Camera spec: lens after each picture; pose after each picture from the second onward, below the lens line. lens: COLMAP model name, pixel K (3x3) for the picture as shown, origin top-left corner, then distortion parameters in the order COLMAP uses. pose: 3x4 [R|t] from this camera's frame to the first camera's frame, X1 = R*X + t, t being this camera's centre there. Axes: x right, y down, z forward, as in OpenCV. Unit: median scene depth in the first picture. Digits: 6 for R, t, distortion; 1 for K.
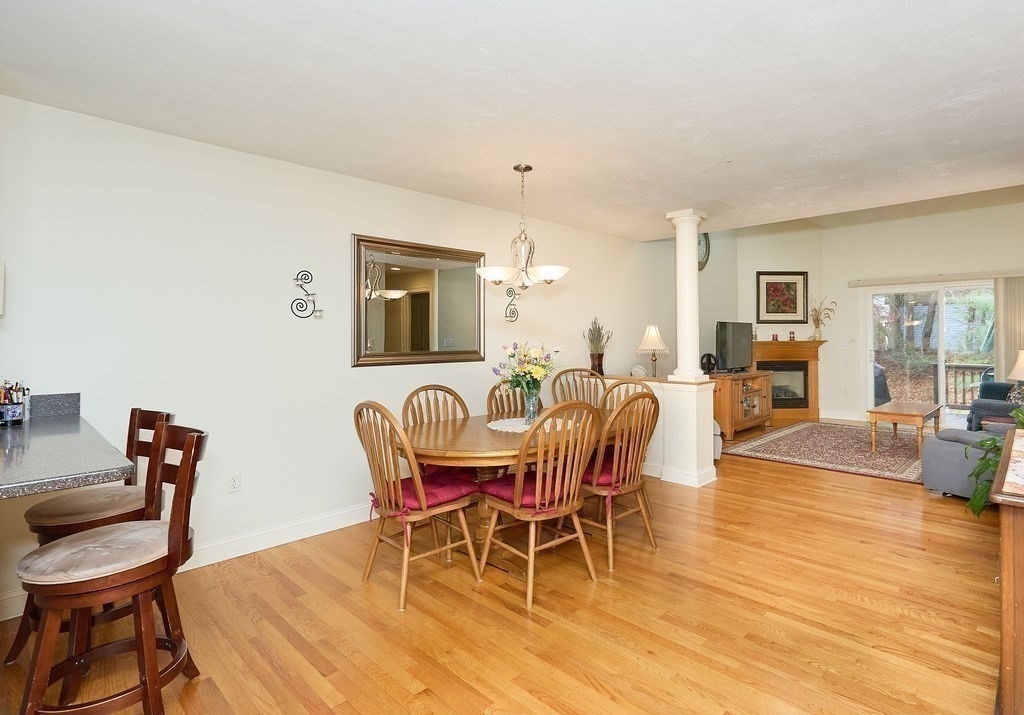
lens RADIAL K [[520.1, 0, 530.6], [0, 520.1, 335.9], [0, 0, 1]] dist [-0.030777, 0.000010]
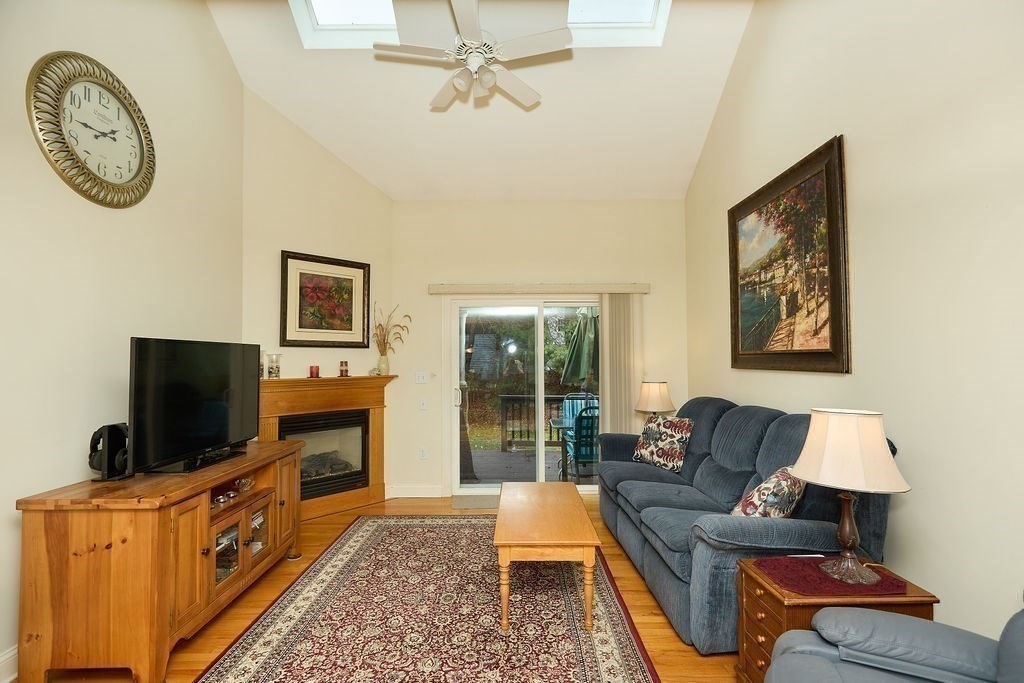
lens RADIAL K [[467.4, 0, 513.6], [0, 467.4, 346.1], [0, 0, 1]] dist [0.001423, -0.000904]
pose [[0.701646, 0.022094, 0.712183, 0.261981], [-0.002547, 0.999591, -0.028501, -0.010986], [-0.712521, 0.018183, 0.701415, 0.486952]]
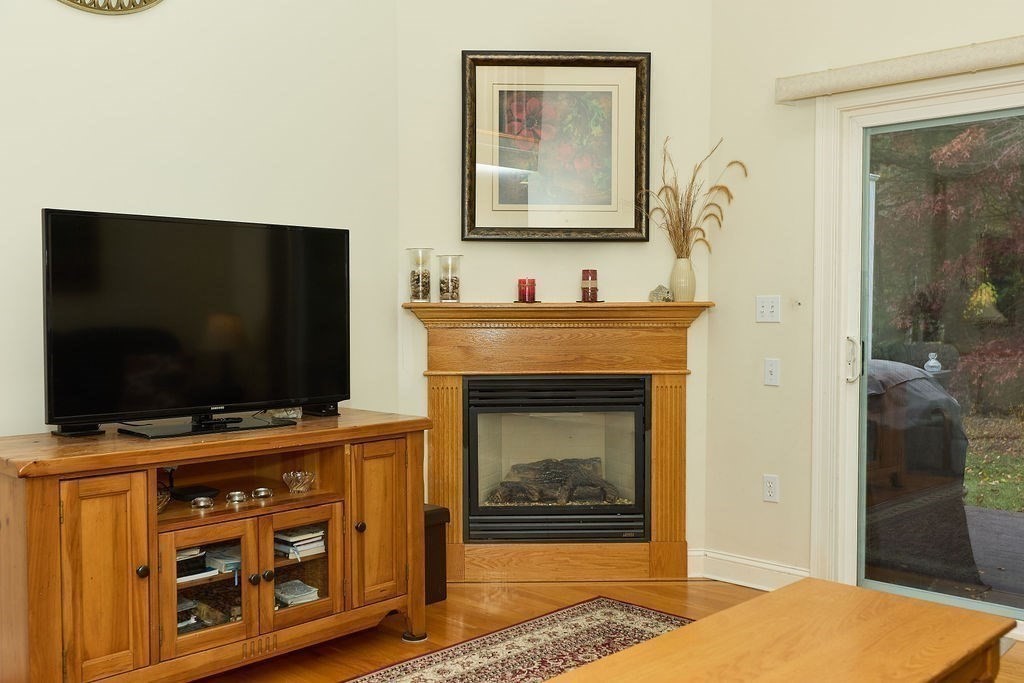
lens RADIAL K [[975.4, 0, 516.1], [0, 975.4, 341.7], [0, 0, 1]] dist [0.002042, 0.000000]
pose [[0.999686, 0.003280, 0.024830, 0.454108], [-0.004310, 0.999128, 0.041522, 0.008559], [-0.024672, -0.041616, 0.998829, 0.473839]]
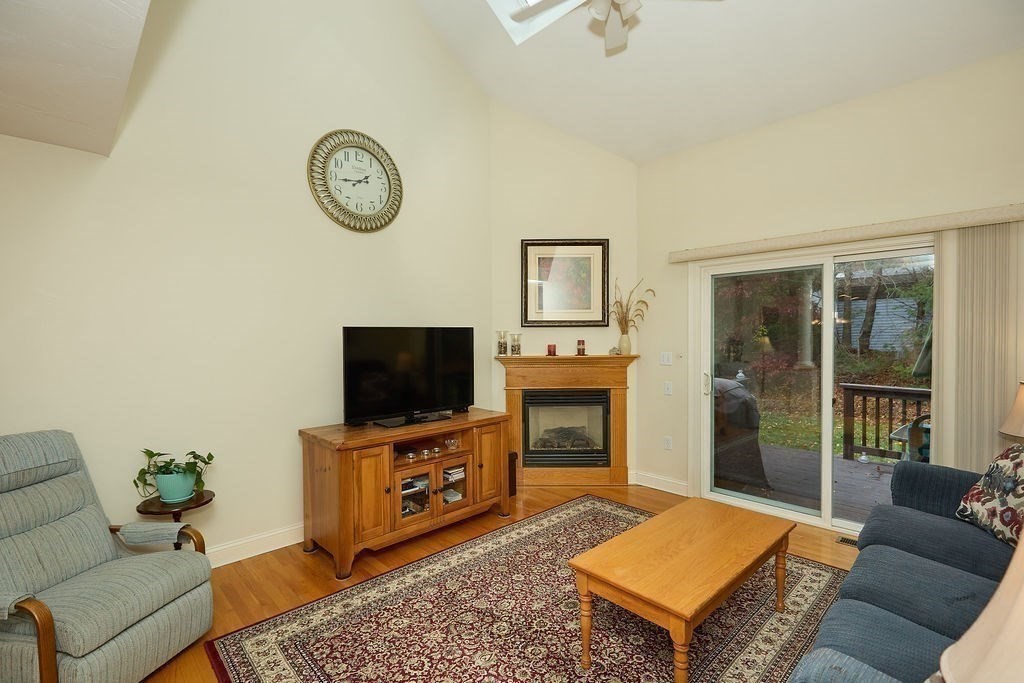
lens RADIAL K [[467.4, 0, 509.3], [0, 467.4, 344.3], [0, 0, 1]] dist [0.001423, -0.000904]
pose [[0.999816, -0.002425, -0.019017, 0.433932], [0.002948, 0.999617, 0.027522, -0.018760], [0.018943, -0.027573, 0.999440, 0.457653]]
